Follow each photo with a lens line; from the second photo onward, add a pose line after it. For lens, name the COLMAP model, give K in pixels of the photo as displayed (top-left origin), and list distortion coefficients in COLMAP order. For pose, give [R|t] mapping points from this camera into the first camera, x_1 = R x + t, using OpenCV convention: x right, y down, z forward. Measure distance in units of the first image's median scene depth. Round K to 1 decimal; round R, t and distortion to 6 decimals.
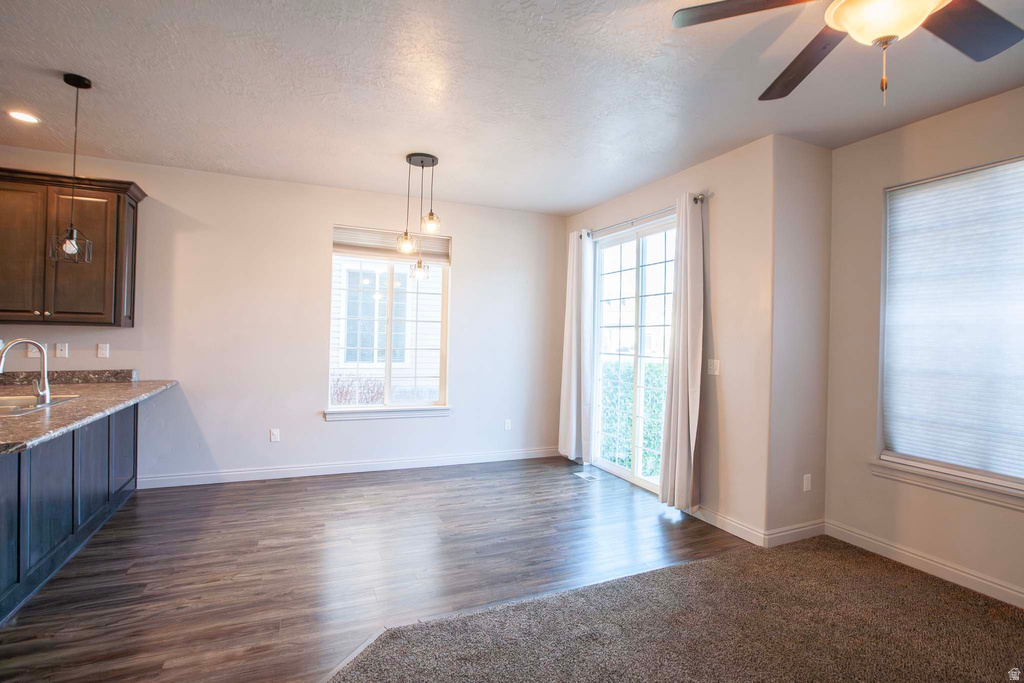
lens RADIAL K [[476.6, 0, 511.3], [0, 476.6, 337.8], [0, 0, 1]] dist [-0.019606, 0.000949]
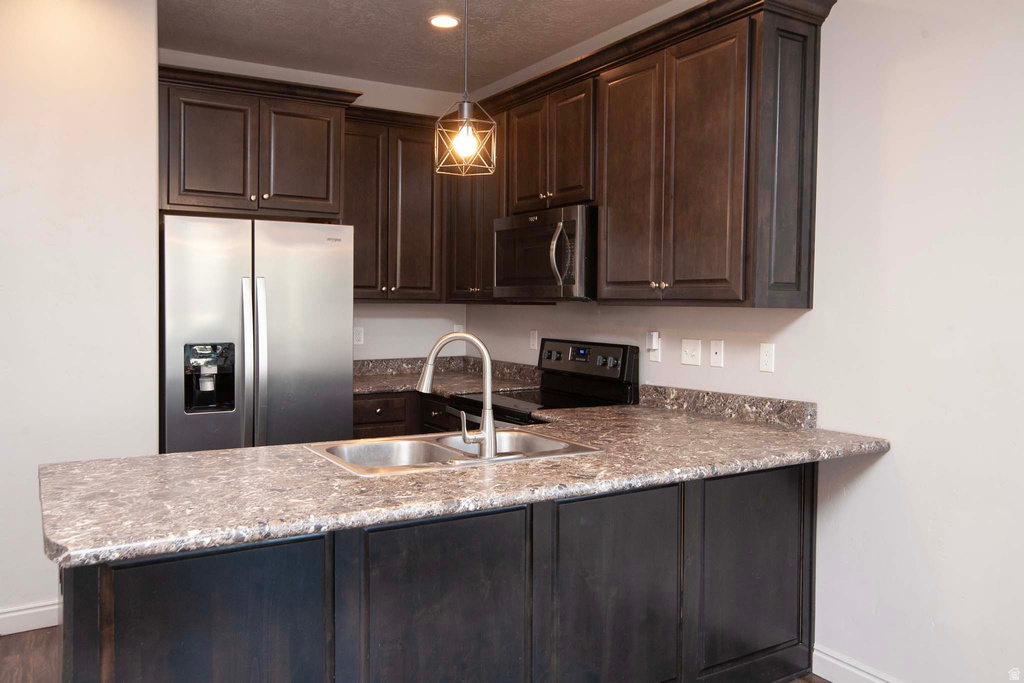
lens RADIAL K [[797.0, 0, 511.9], [0, 797.0, 336.4], [0, 0, 1]] dist [-0.006830, 0.021220]
pose [[0.125791, 0.014801, -0.991946, -0.091068], [-0.011745, 0.999841, 0.013429, -0.002443], [0.991987, 0.009961, 0.125945, 0.657903]]
